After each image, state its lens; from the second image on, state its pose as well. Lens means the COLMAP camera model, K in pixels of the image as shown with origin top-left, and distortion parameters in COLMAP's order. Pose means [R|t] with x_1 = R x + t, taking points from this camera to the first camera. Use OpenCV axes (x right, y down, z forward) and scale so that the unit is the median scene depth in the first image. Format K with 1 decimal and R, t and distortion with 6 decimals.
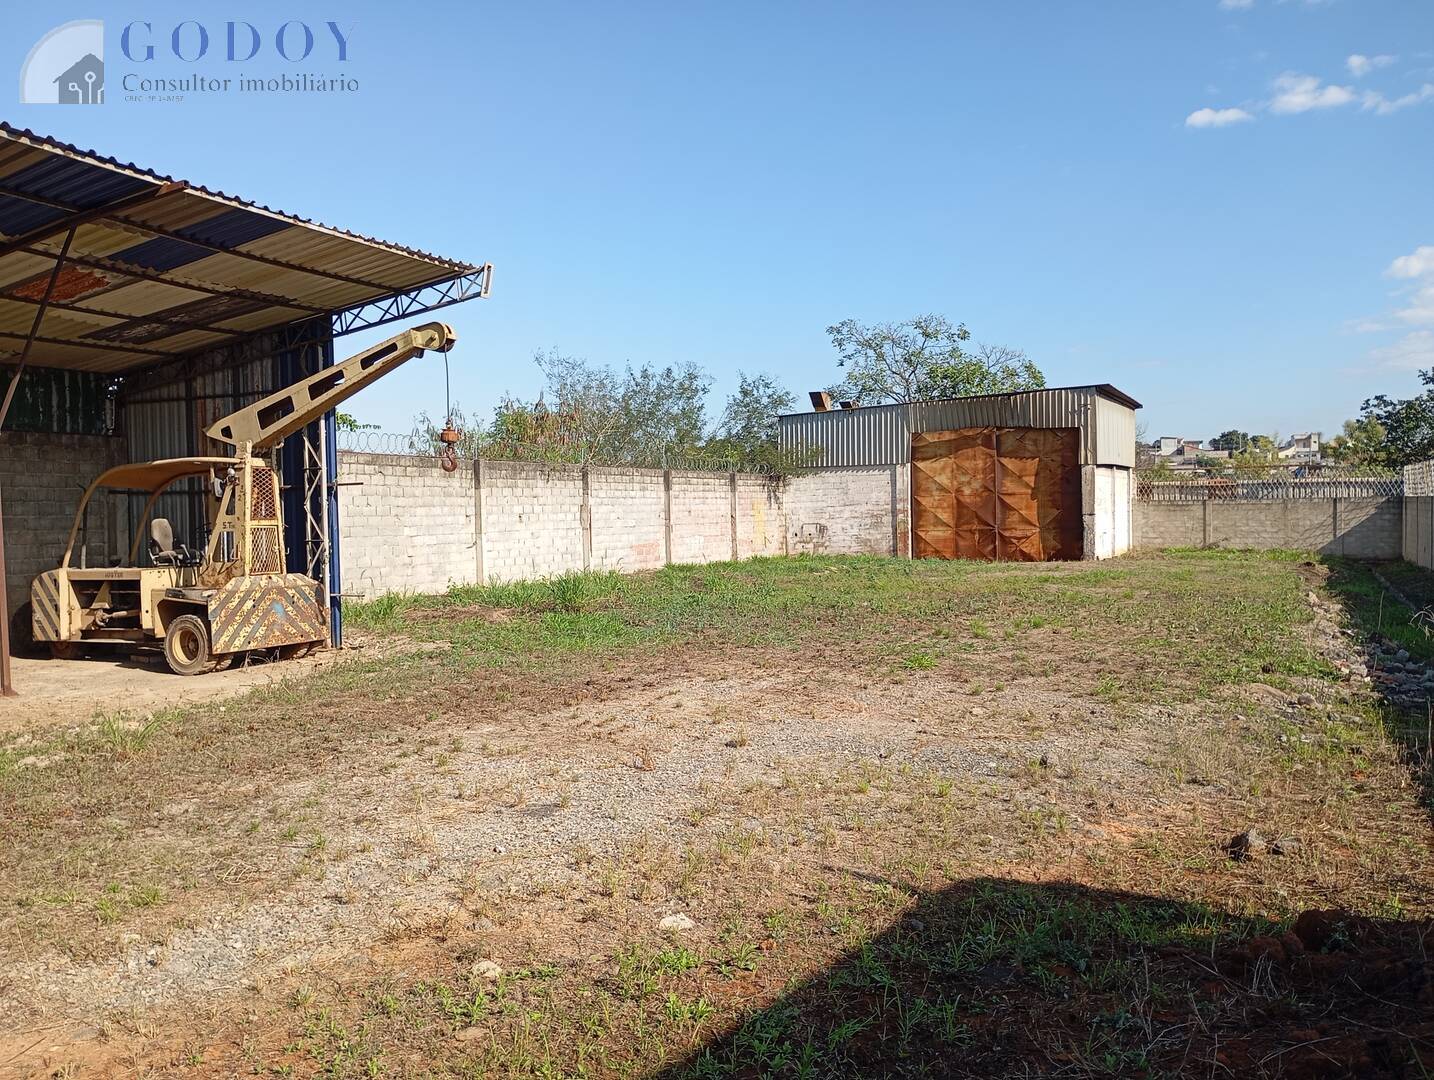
lens RADIAL K [[1182.9, 0, 712.6], [0, 1182.9, 538.6], [0, 0, 1]] dist [0.037579, -0.047301]
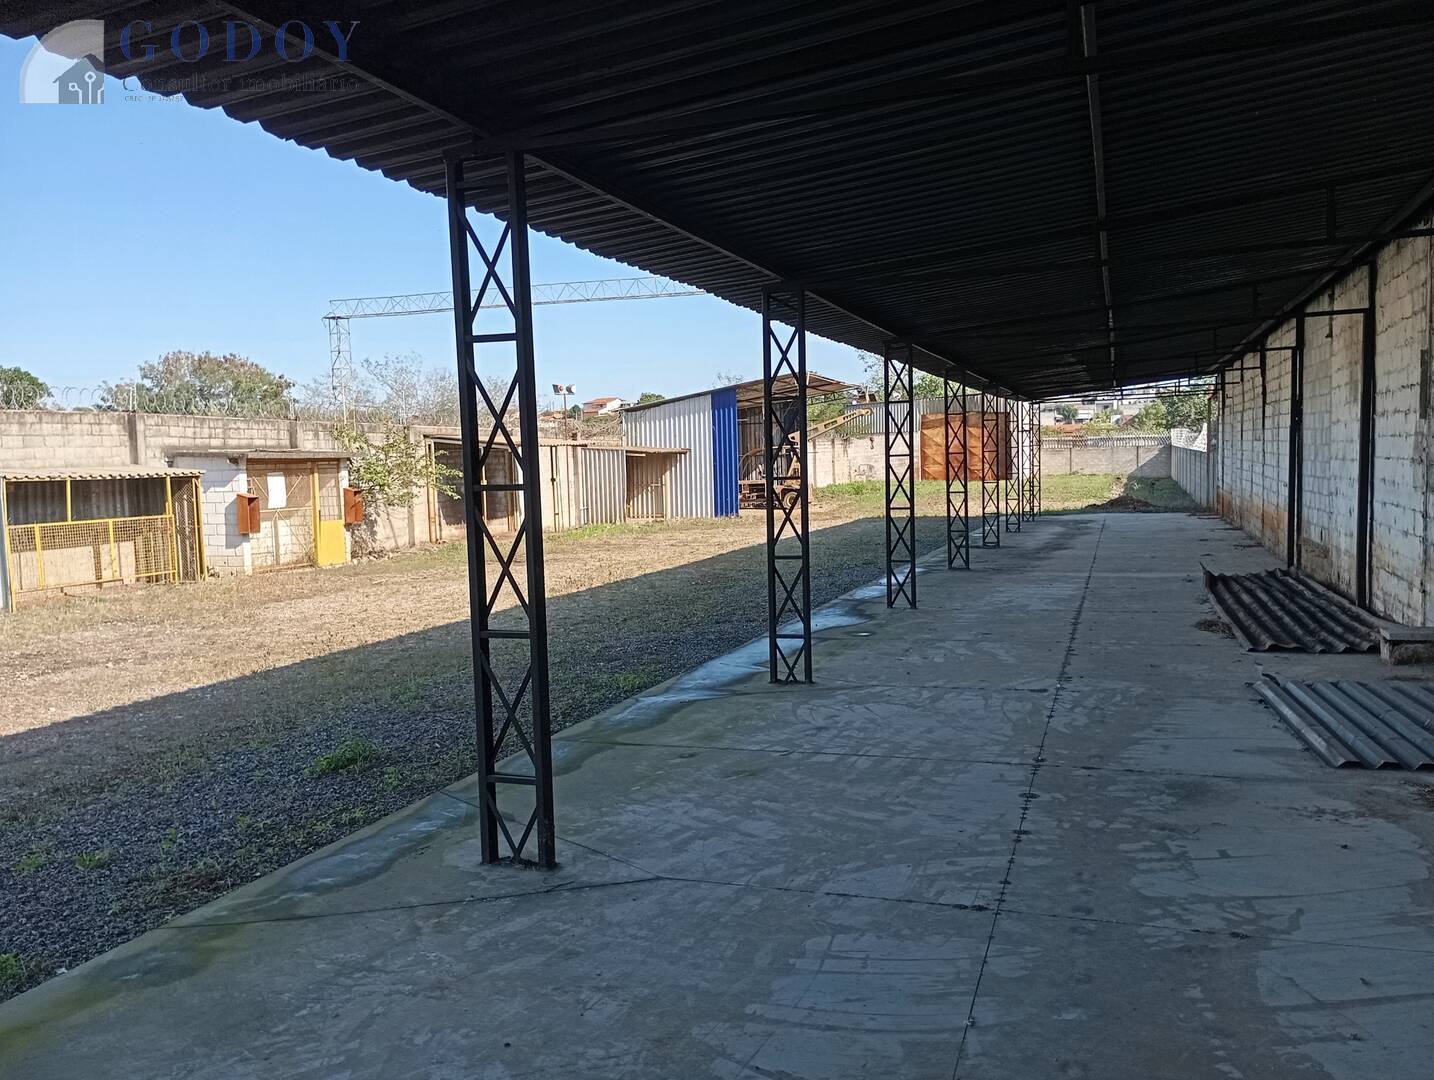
lens RADIAL K [[1182.9, 0, 720.5], [0, 1182.9, 544.1], [0, 0, 1]] dist [0.037579, -0.047301]
pose [[0.992978, -0.024469, 0.115742, -0.349331], [0.018750, 0.998561, 0.050244, 0.013867], [-0.116804, -0.047721, 0.992008, -0.785049]]
